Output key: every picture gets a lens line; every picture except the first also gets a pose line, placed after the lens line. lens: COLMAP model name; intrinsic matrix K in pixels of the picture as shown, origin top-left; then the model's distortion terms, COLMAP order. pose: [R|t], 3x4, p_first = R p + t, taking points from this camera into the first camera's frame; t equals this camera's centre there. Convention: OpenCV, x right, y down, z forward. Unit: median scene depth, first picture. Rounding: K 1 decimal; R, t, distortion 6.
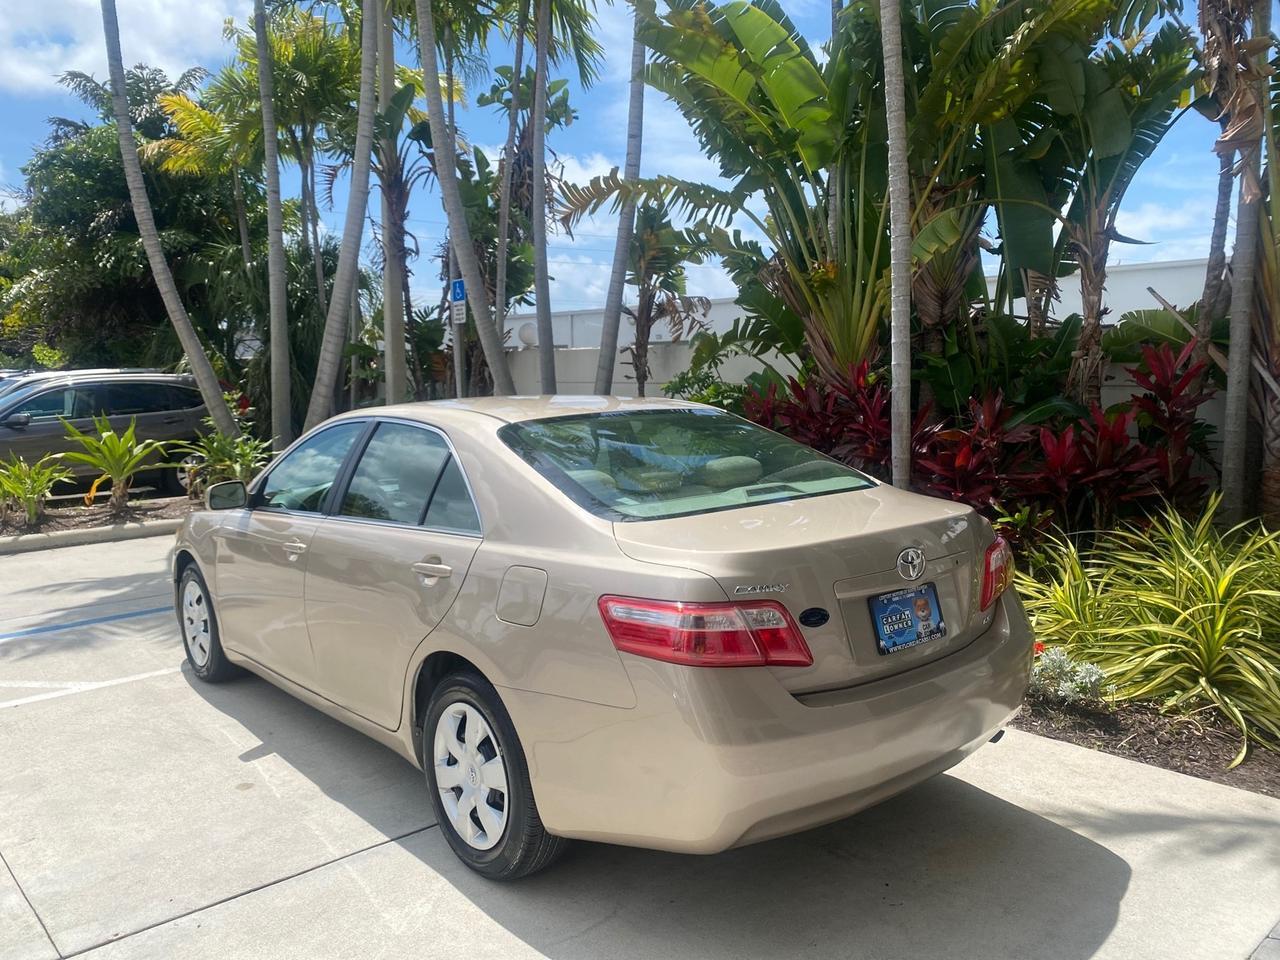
lens RADIAL K [[984.7, 0, 640.4], [0, 984.7, 481.1], [0, 0, 1]] dist [0.020229, -0.018171]
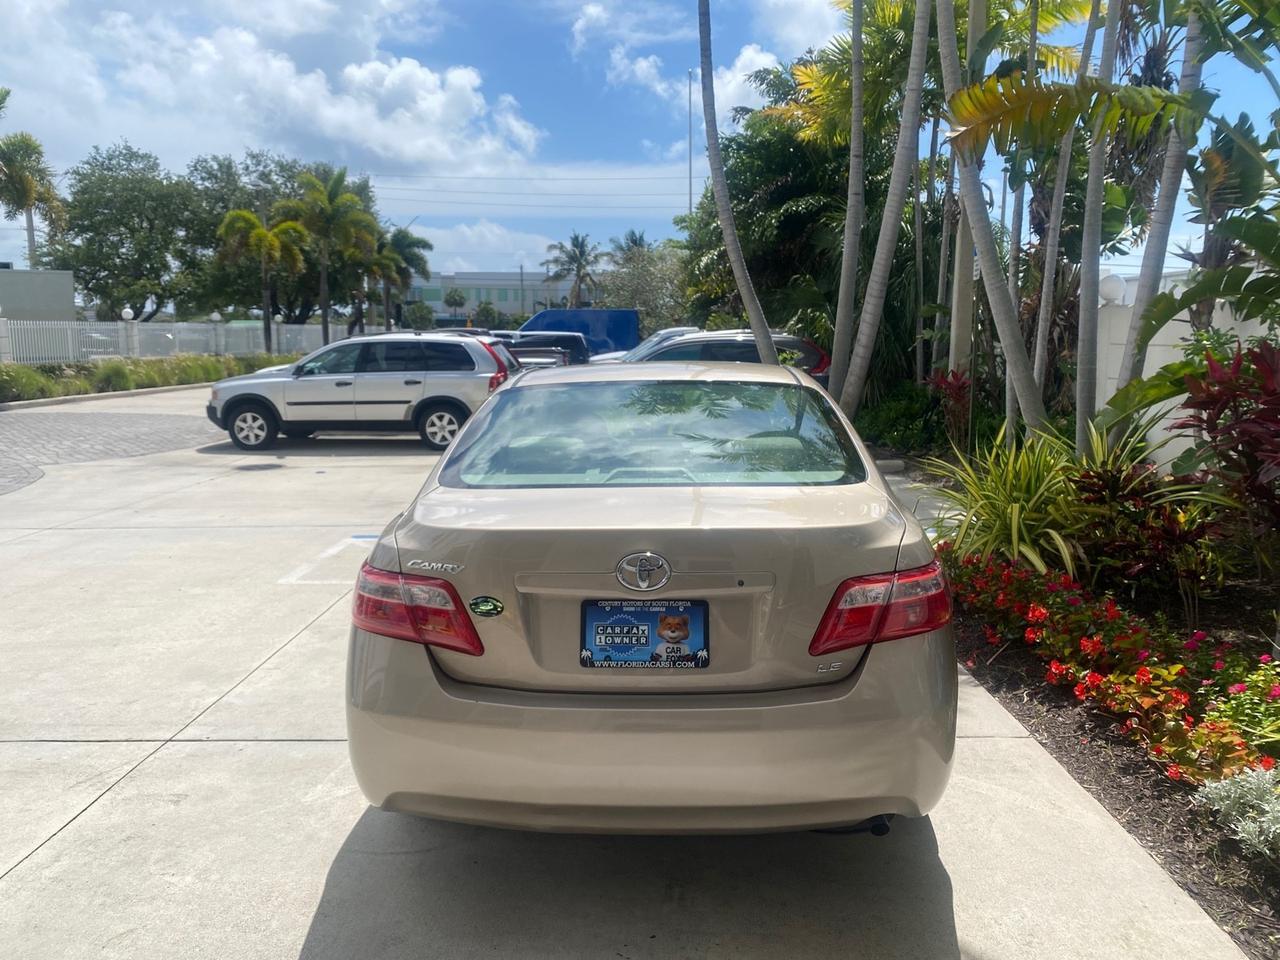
lens RADIAL K [[984.7, 0, 650.0], [0, 984.7, 490.2], [0, 0, 1]] dist [0.020229, -0.018171]
pose [[0.747563, 0.110057, -0.655009, 0.446836], [-0.076715, 0.993883, 0.079441, -0.029002], [0.659745, -0.009138, 0.751434, 0.198669]]
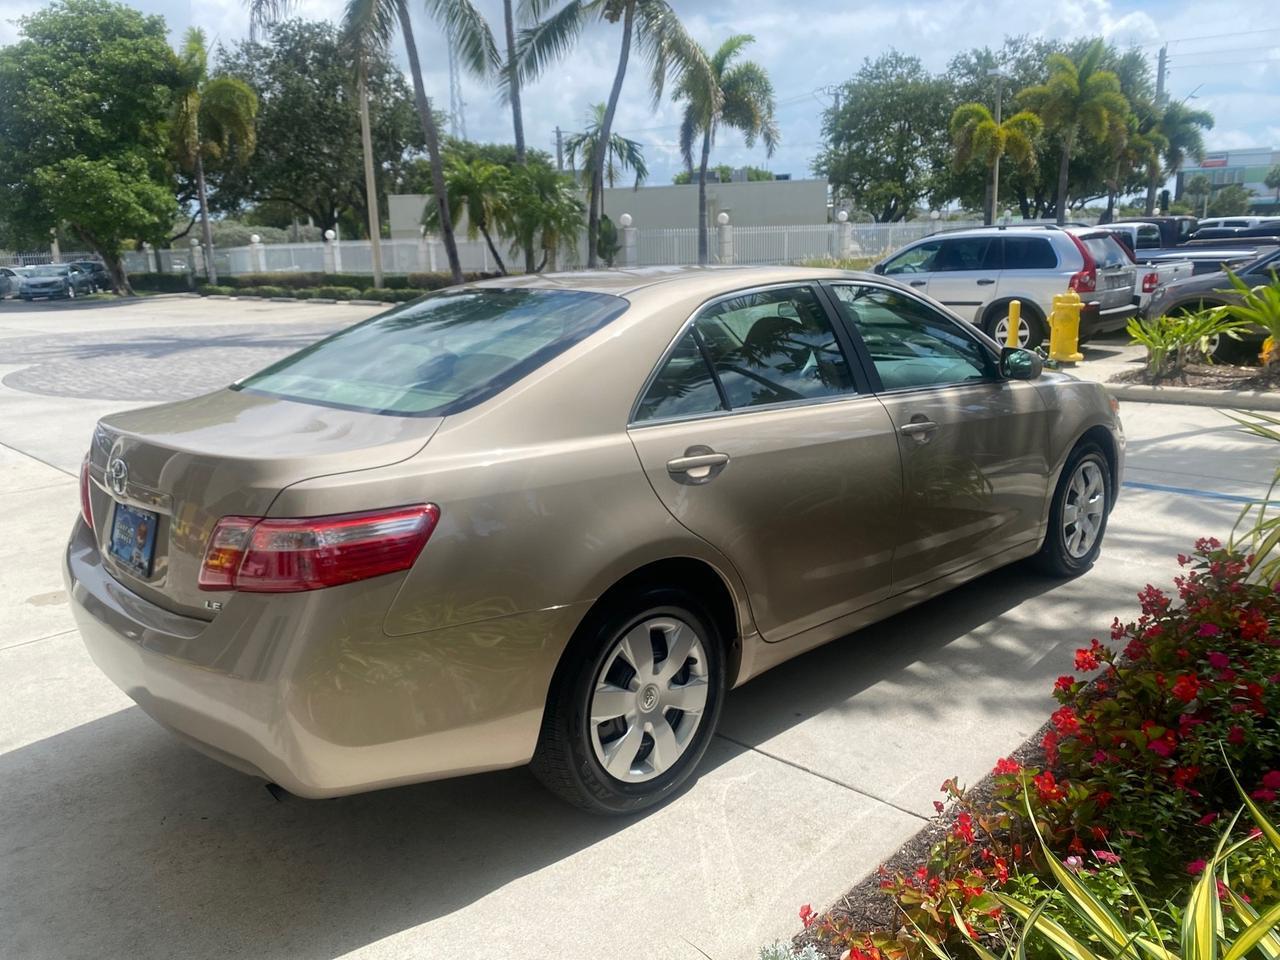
lens RADIAL K [[984.7, 0, 644.5], [0, 984.7, 476.3], [0, 0, 1]] dist [0.020229, -0.018171]
pose [[0.080694, 0.235163, -0.968601, 0.614146], [-0.080589, 0.970127, 0.228819, -0.082664], [0.993476, 0.059594, 0.097235, 0.727461]]
